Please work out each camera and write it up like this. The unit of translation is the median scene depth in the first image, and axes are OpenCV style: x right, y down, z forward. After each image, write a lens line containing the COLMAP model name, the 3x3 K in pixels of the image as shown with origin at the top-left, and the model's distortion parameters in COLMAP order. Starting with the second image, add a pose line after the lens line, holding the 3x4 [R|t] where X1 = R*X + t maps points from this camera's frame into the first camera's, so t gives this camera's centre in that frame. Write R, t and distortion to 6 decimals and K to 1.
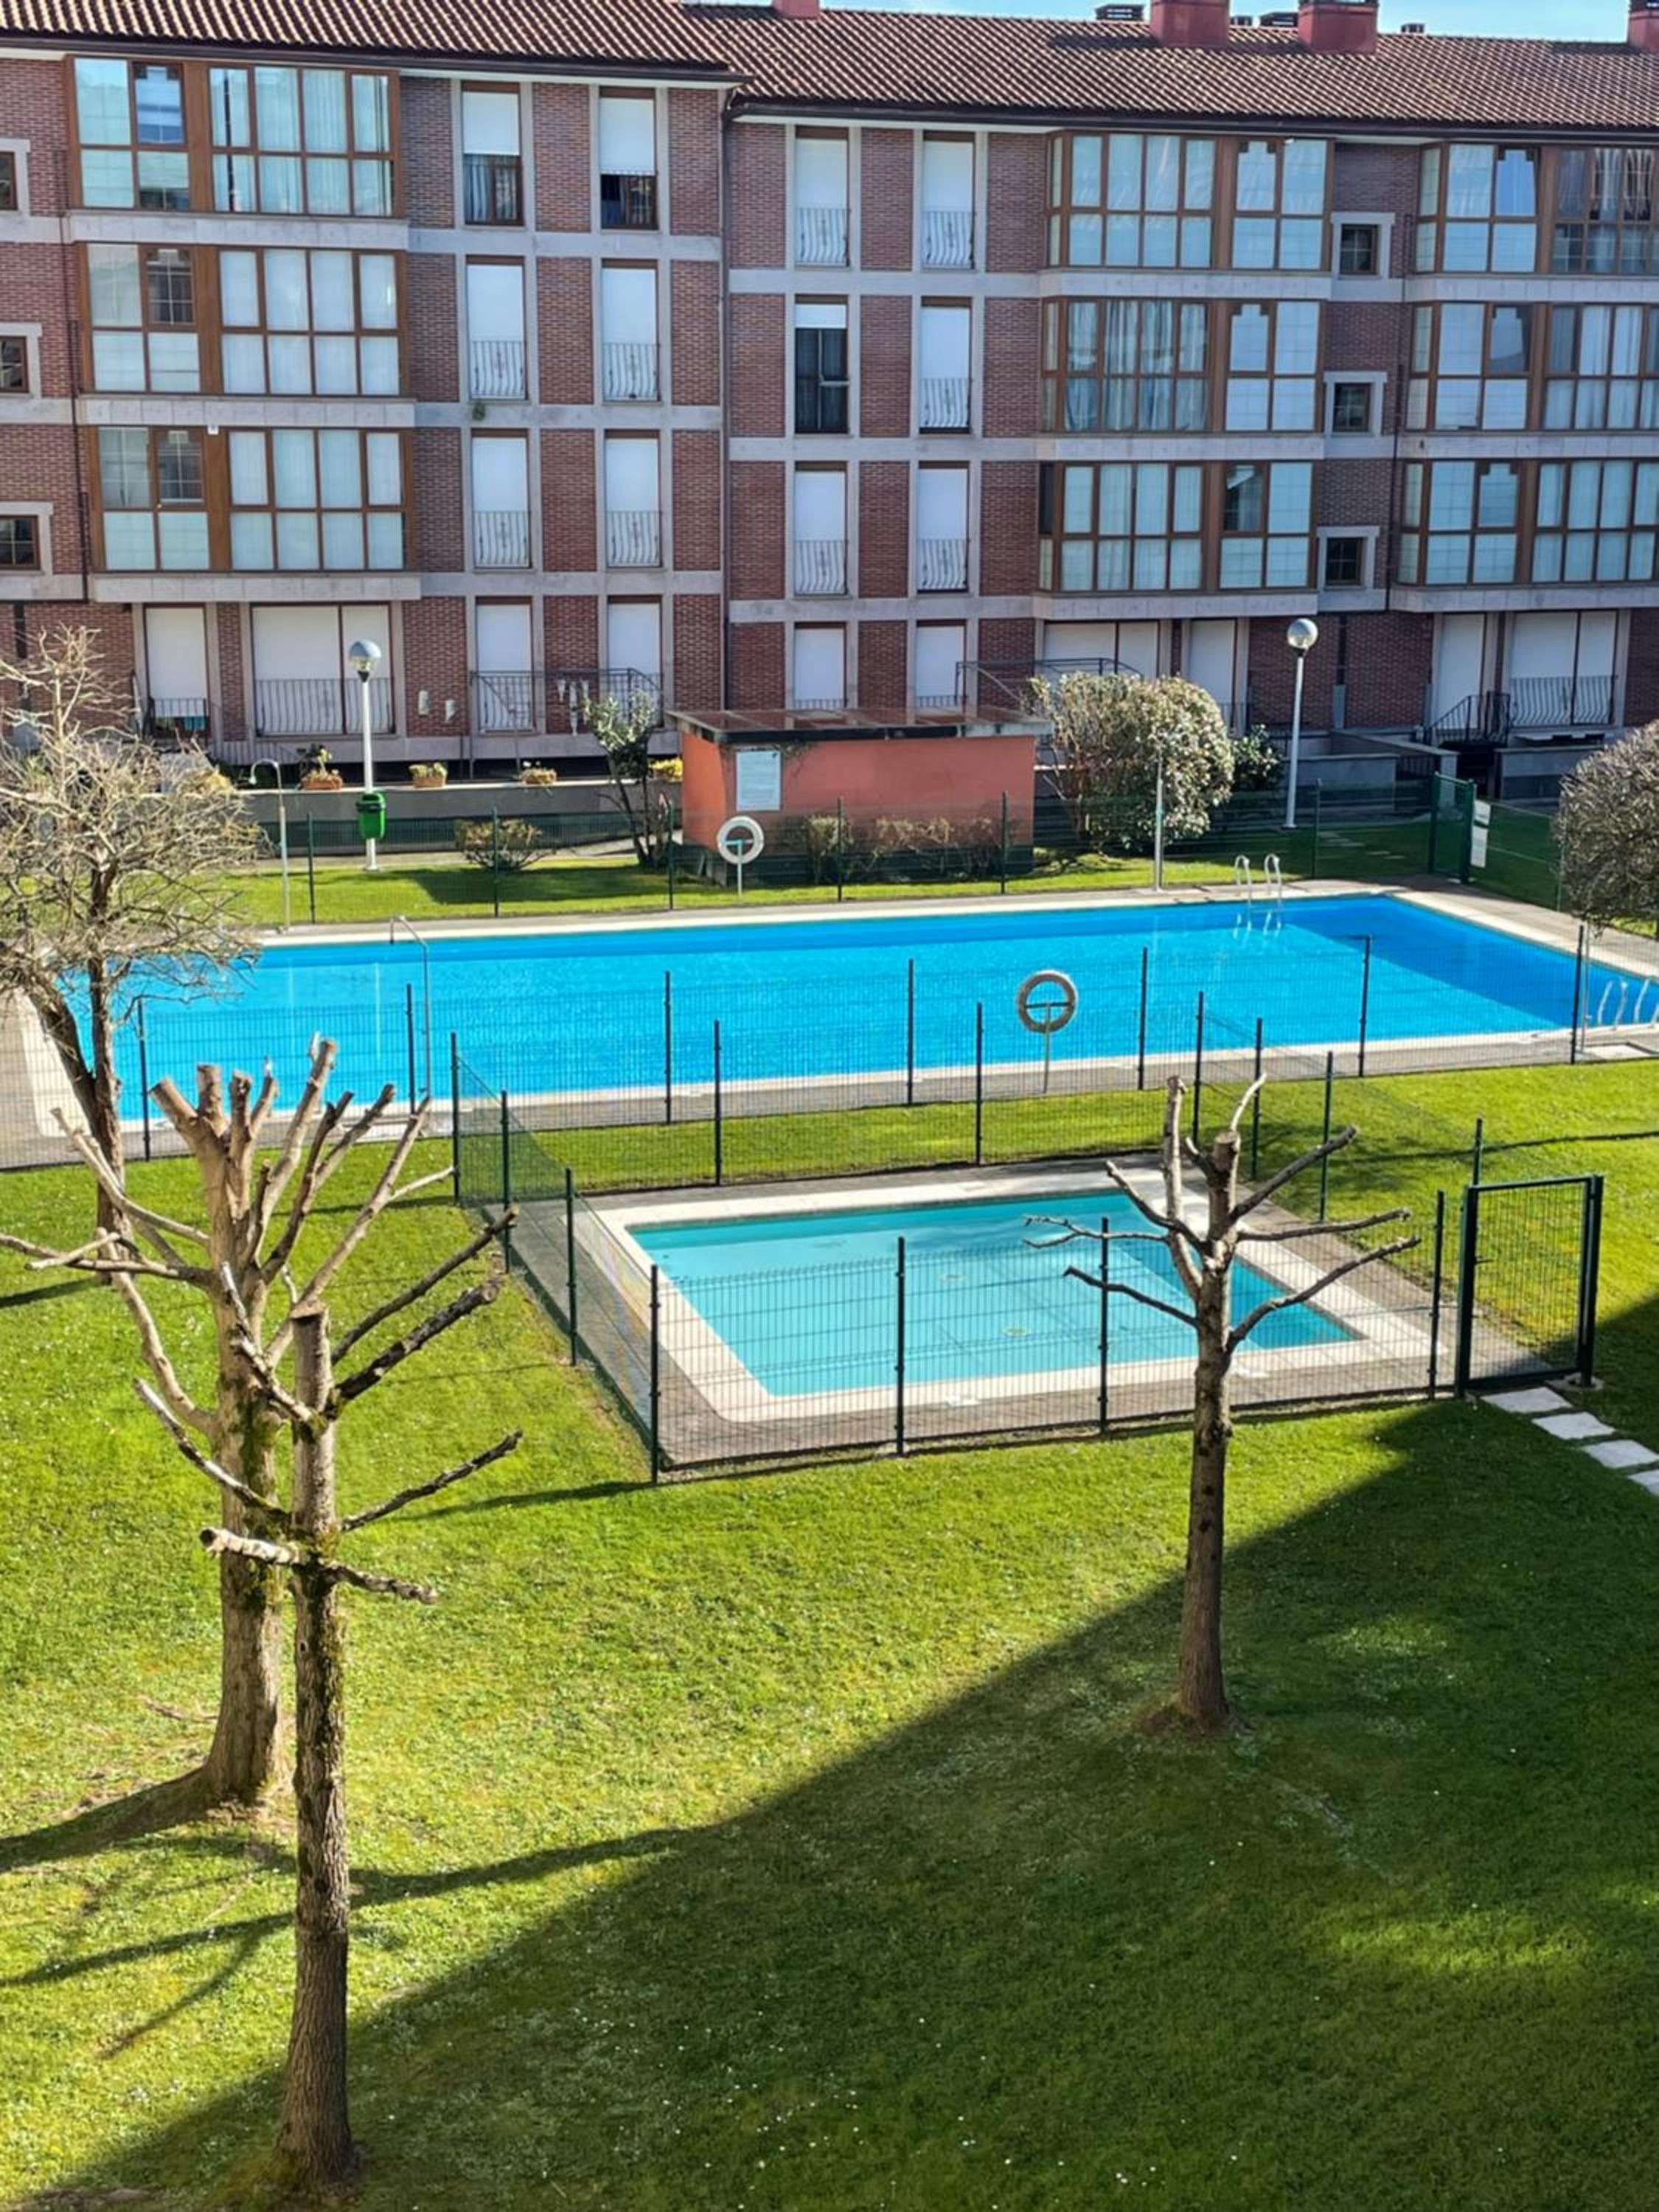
lens RADIAL K [[2973.5, 0, 830.0], [0, 2973.5, 1093.7], [0, 0, 1]] dist [0.043685, 0.000000]
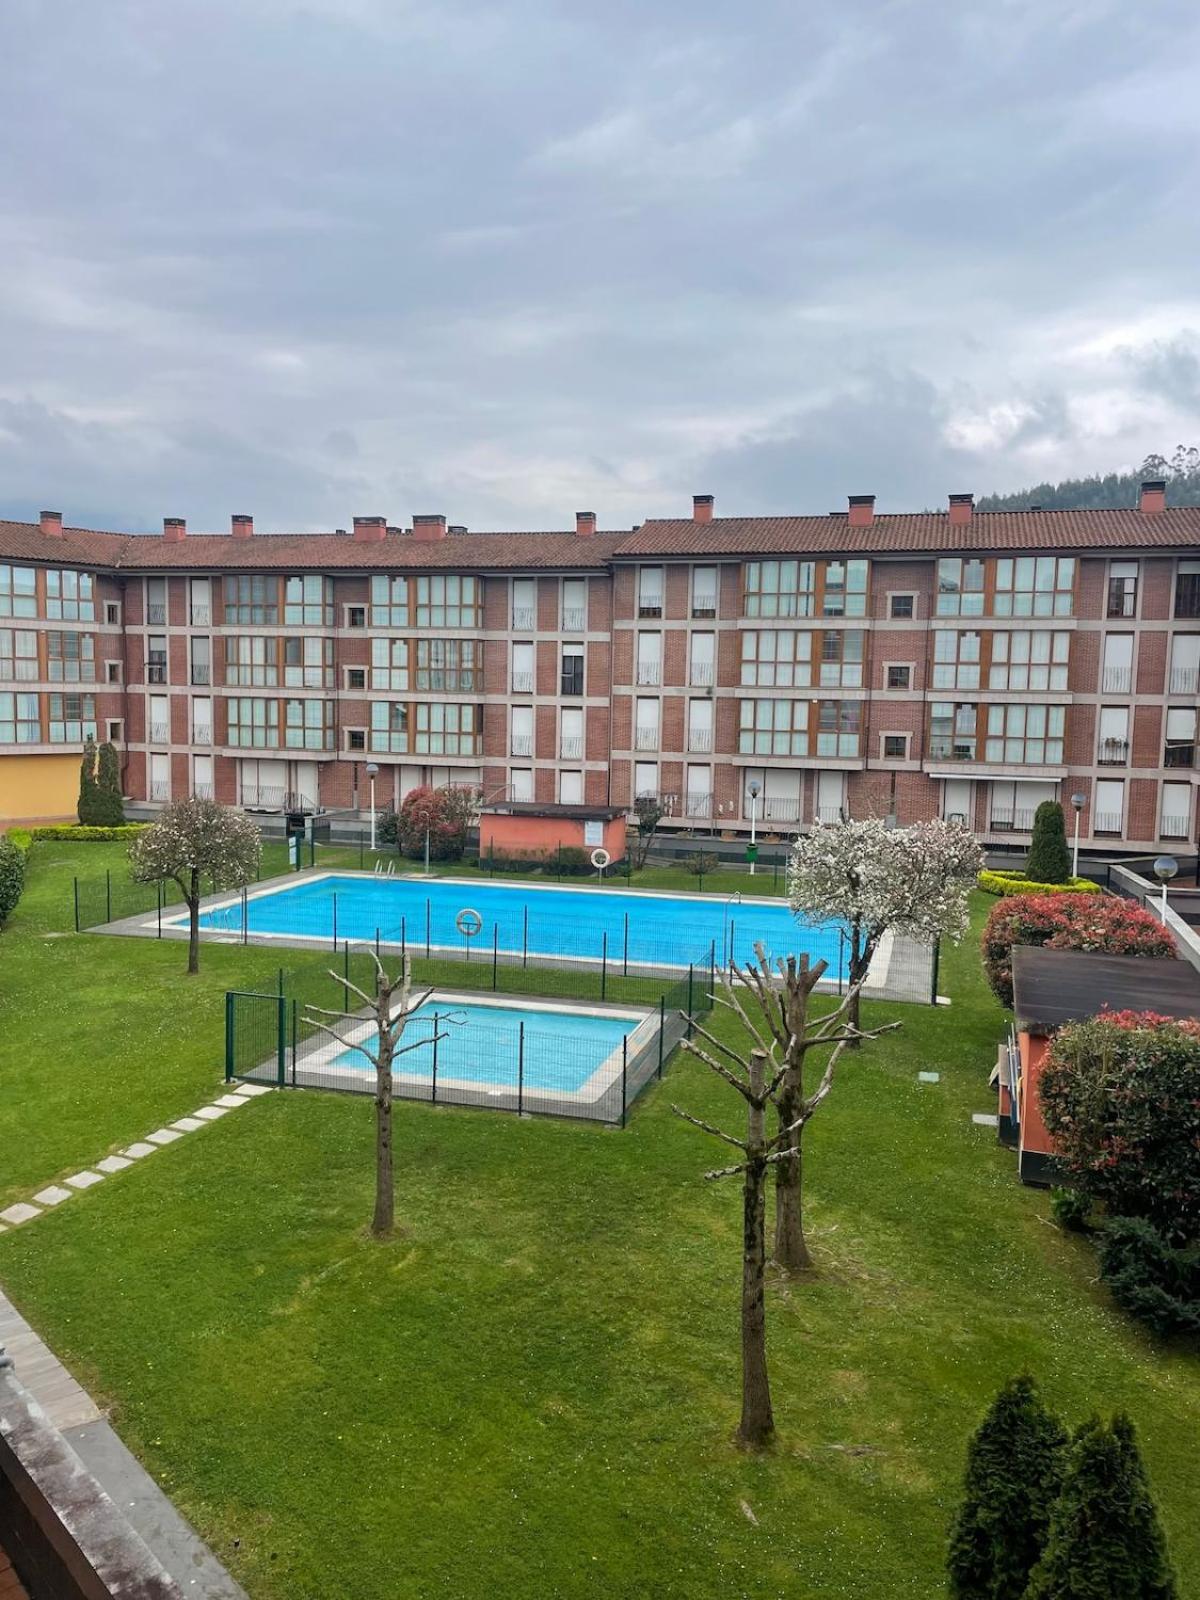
lens RADIAL K [[1212.6, 0, 582.8], [0, 1212.6, 805.2], [0, 0, 1]] dist [0.042519, -0.022875]
pose [[0.836629, 0.068061, -0.543525, 0.564274], [-0.140801, 0.985631, -0.093308, -0.038506], [0.529365, 0.154593, 0.834191, 0.176603]]
